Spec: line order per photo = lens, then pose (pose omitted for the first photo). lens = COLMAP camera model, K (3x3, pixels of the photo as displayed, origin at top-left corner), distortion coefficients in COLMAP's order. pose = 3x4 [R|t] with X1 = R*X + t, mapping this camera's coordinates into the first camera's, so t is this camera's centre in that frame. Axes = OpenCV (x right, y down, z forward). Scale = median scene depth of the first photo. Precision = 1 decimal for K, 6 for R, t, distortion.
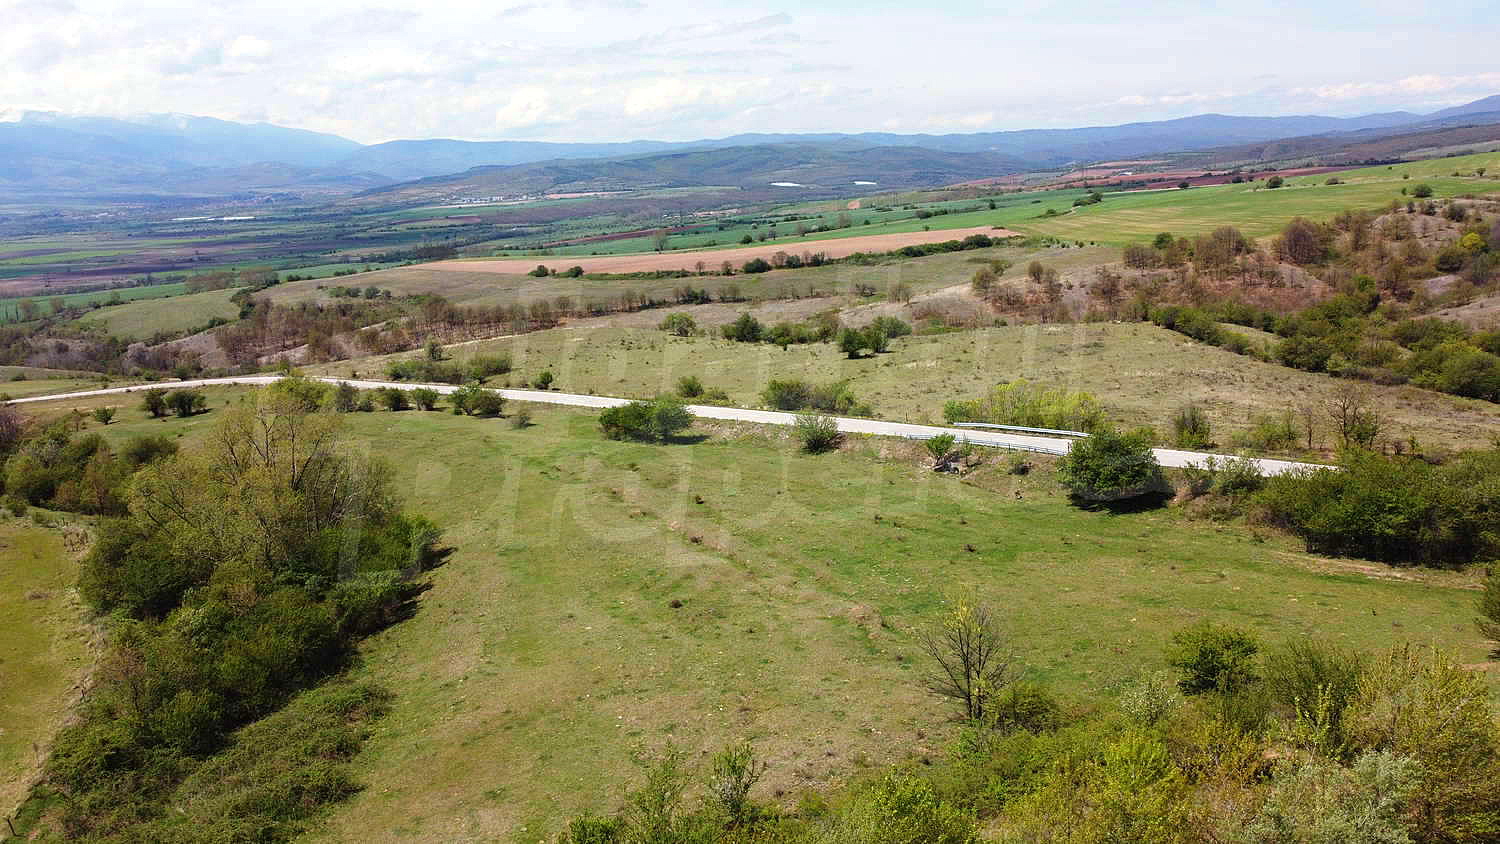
lens RADIAL K [[1139.3, 0, 742.6], [0, 1139.3, 421.2], [0, 0, 1]] dist [-0.003596, 0.002260]
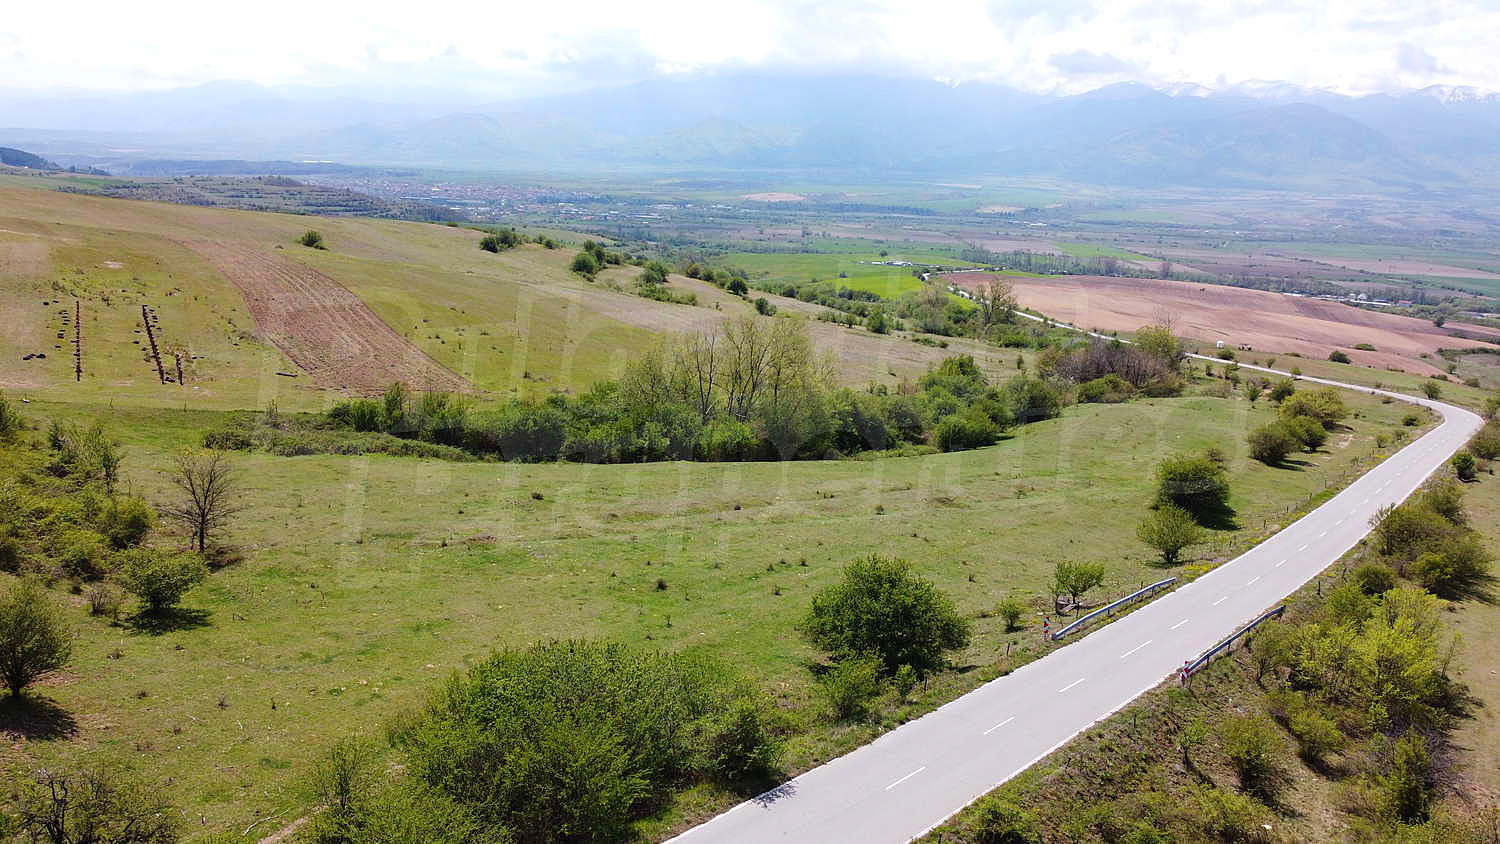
lens RADIAL K [[1139.3, 0, 742.6], [0, 1139.3, 421.2], [0, 0, 1]] dist [-0.003596, 0.002260]
pose [[0.194235, 0.268517, -0.943489, 0.109367], [-0.276434, 0.937810, 0.209992, -0.022327], [0.941200, 0.220025, 0.256383, 0.089098]]
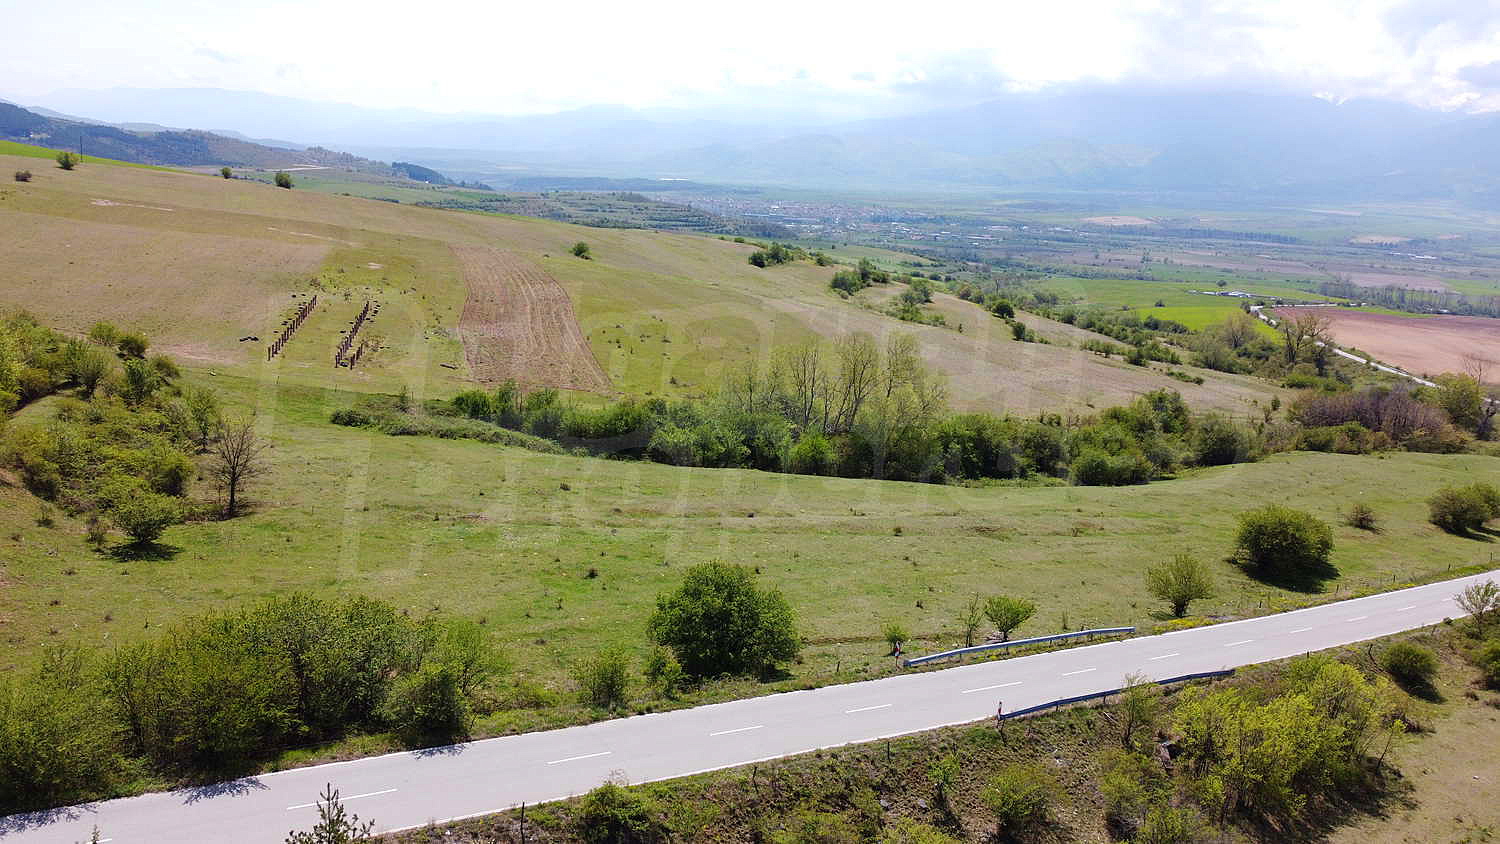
lens RADIAL K [[1139.3, 0, 742.6], [0, 1139.3, 421.2], [0, 0, 1]] dist [-0.003596, 0.002260]
pose [[-0.097035, 0.255992, -0.961796, 0.114846], [-0.274570, 0.921971, 0.273094, -0.031558], [0.956658, 0.290580, -0.019175, 0.120825]]
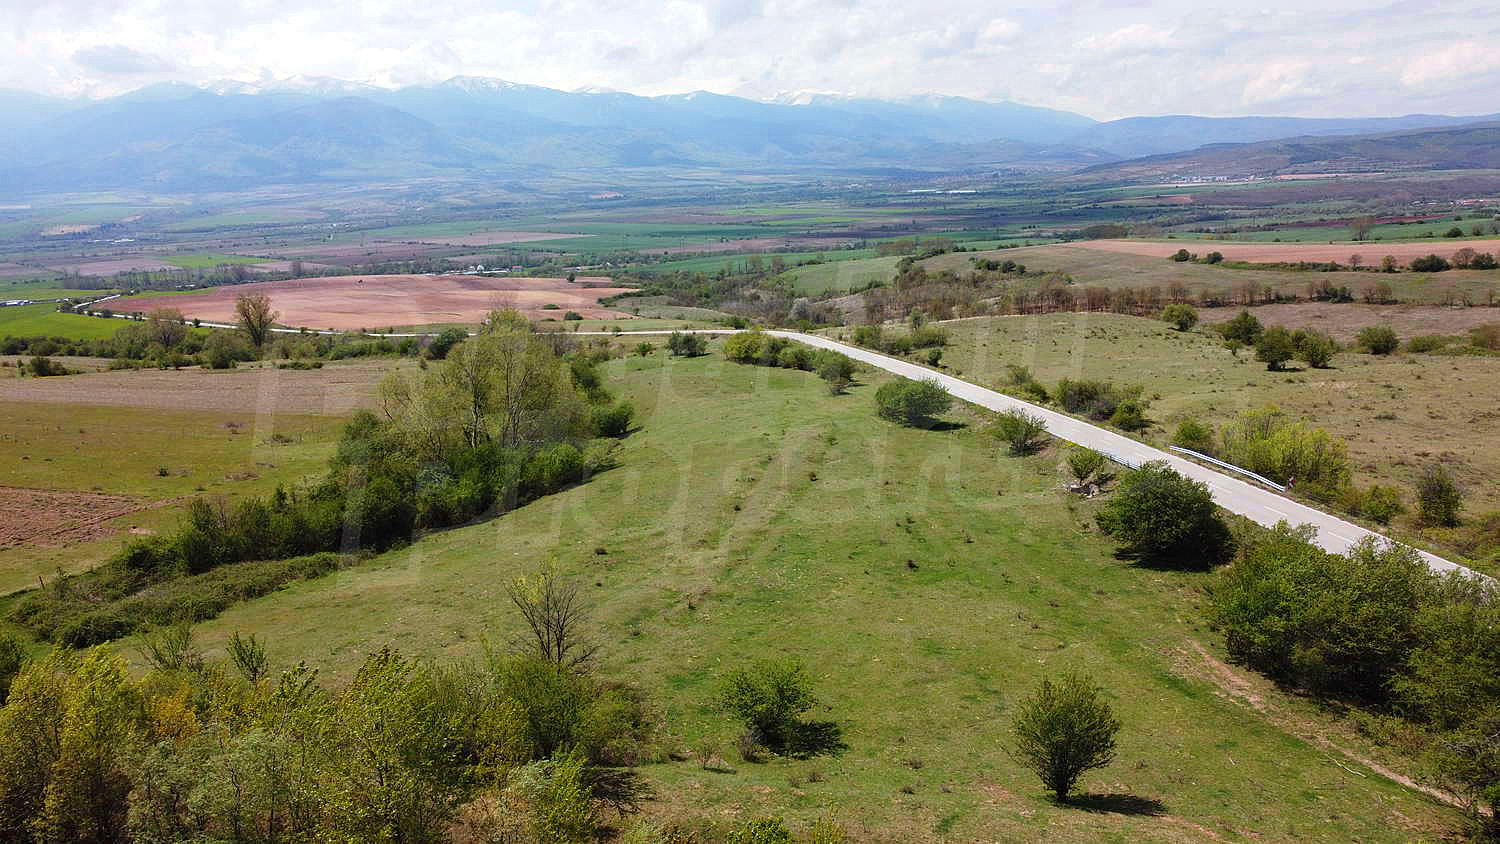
lens RADIAL K [[1139.3, 0, 742.6], [0, 1139.3, 421.2], [0, 0, 1]] dist [-0.003596, 0.002260]
pose [[0.820288, 0.138168, -0.555011, 0.063768], [-0.127605, 0.990134, 0.057894, -0.004071], [0.557534, 0.023332, 0.829826, 0.018377]]
